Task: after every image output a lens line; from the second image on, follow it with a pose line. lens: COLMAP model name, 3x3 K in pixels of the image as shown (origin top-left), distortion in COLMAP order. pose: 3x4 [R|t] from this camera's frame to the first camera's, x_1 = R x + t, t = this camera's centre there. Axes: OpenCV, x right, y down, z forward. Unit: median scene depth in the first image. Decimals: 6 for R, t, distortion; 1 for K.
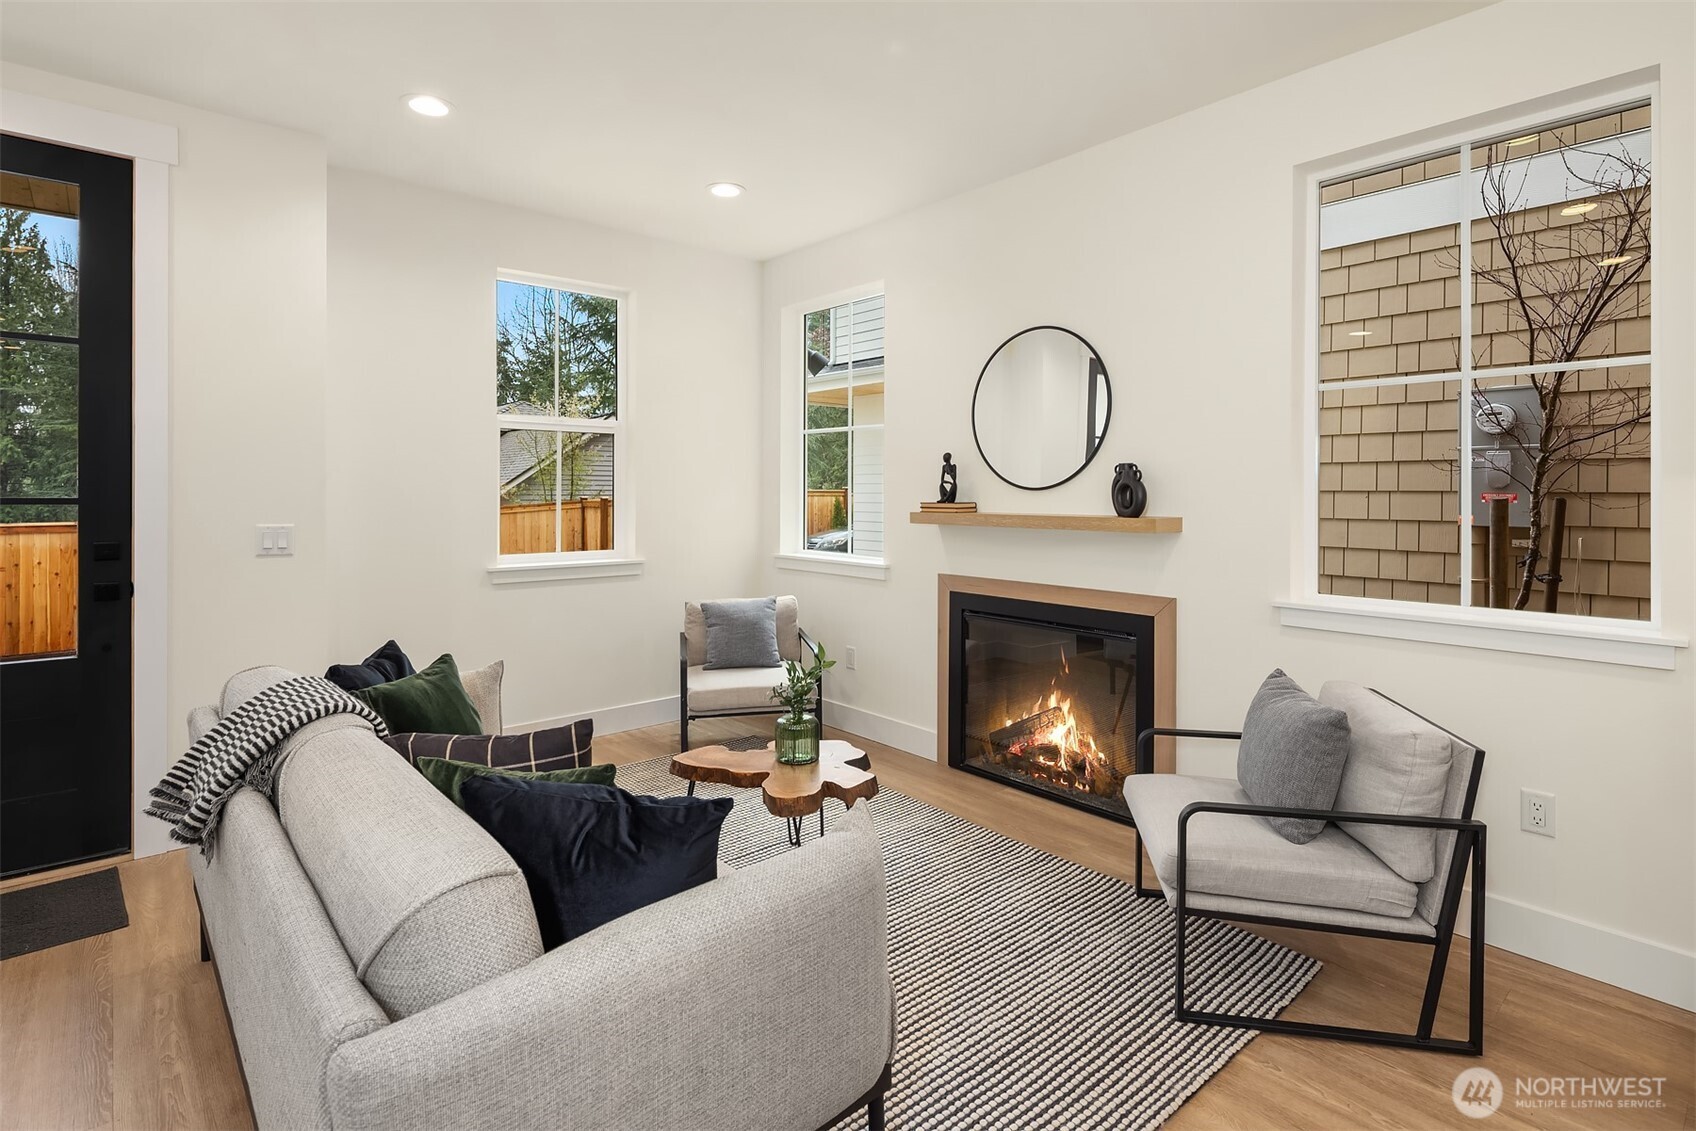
lens RADIAL K [[818.7, 0, 794.2], [0, 818.7, 483.1], [0, 0, 1]] dist [0.005281, -0.003067]
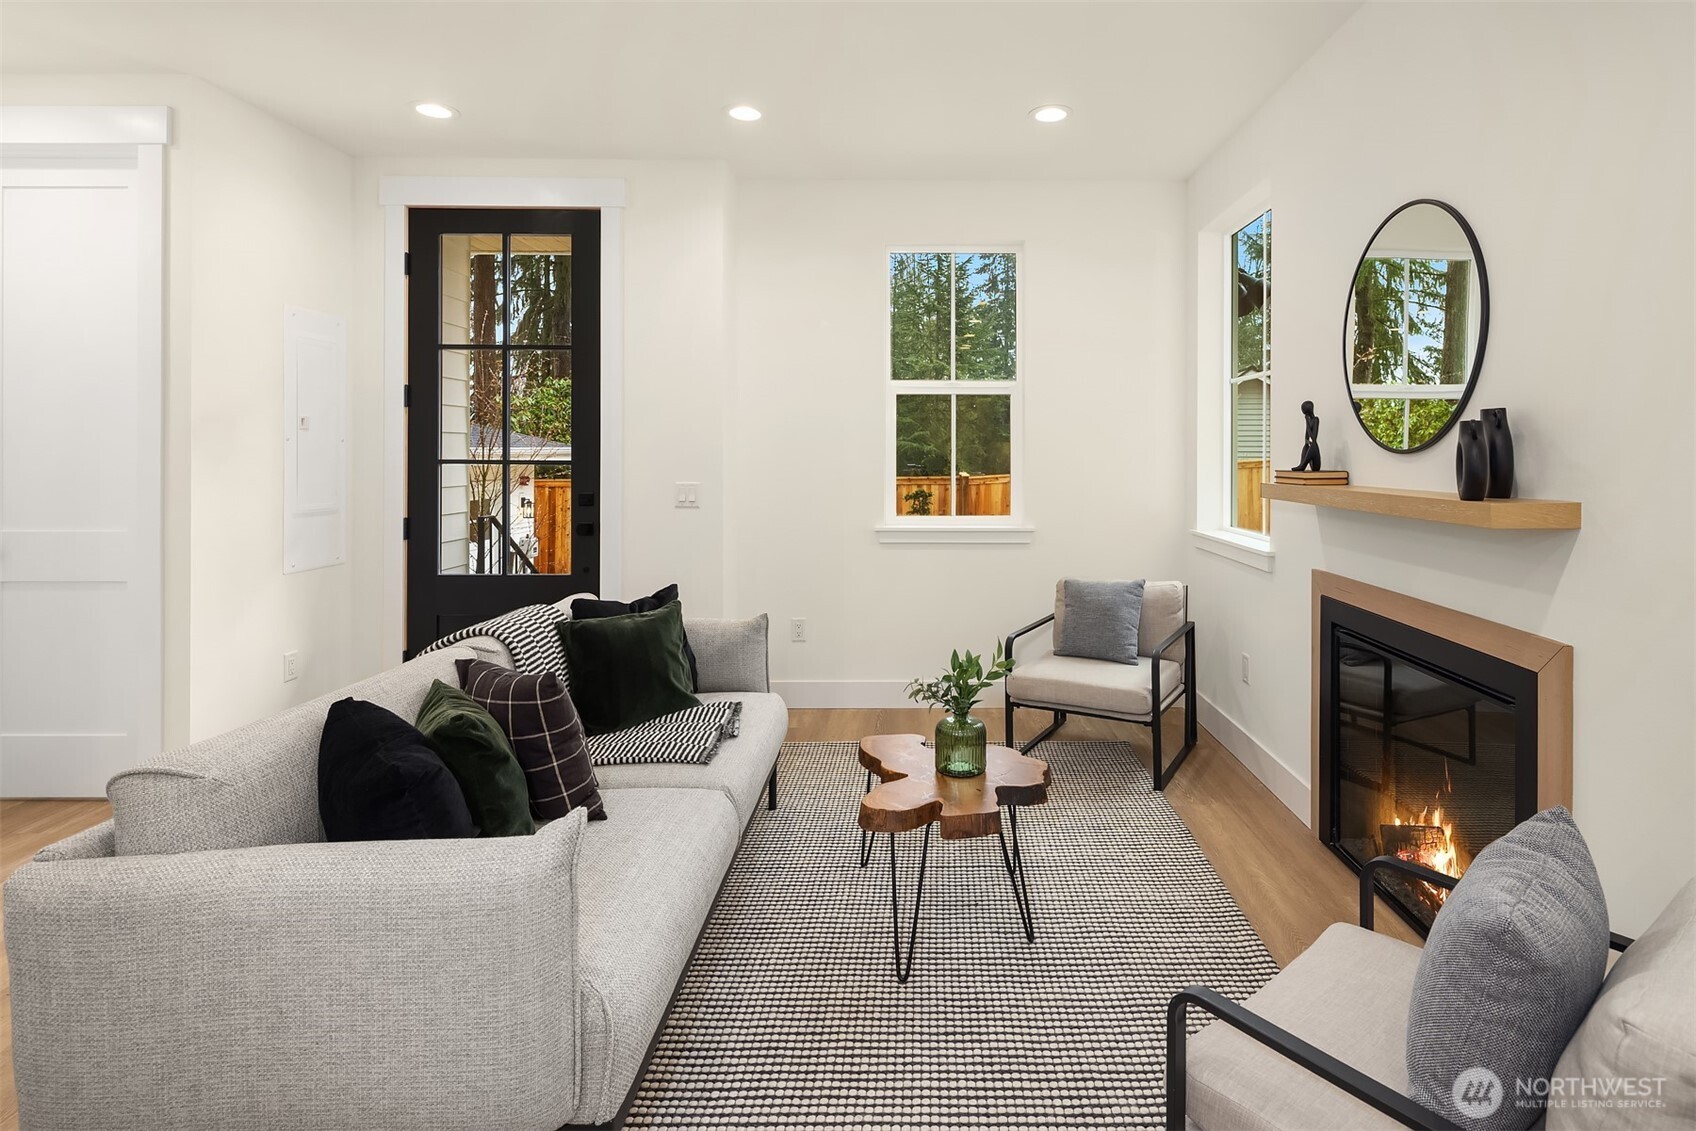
lens RADIAL K [[818.7, 0, 836.7], [0, 818.7, 446.1], [0, 0, 1]] dist [0.005281, -0.003067]
pose [[0.776622, -0.007237, -0.629925, 0.318953], [0.007339, 0.999970, -0.002441, 0.001029], [0.629924, -0.002728, 0.776652, 0.184540]]
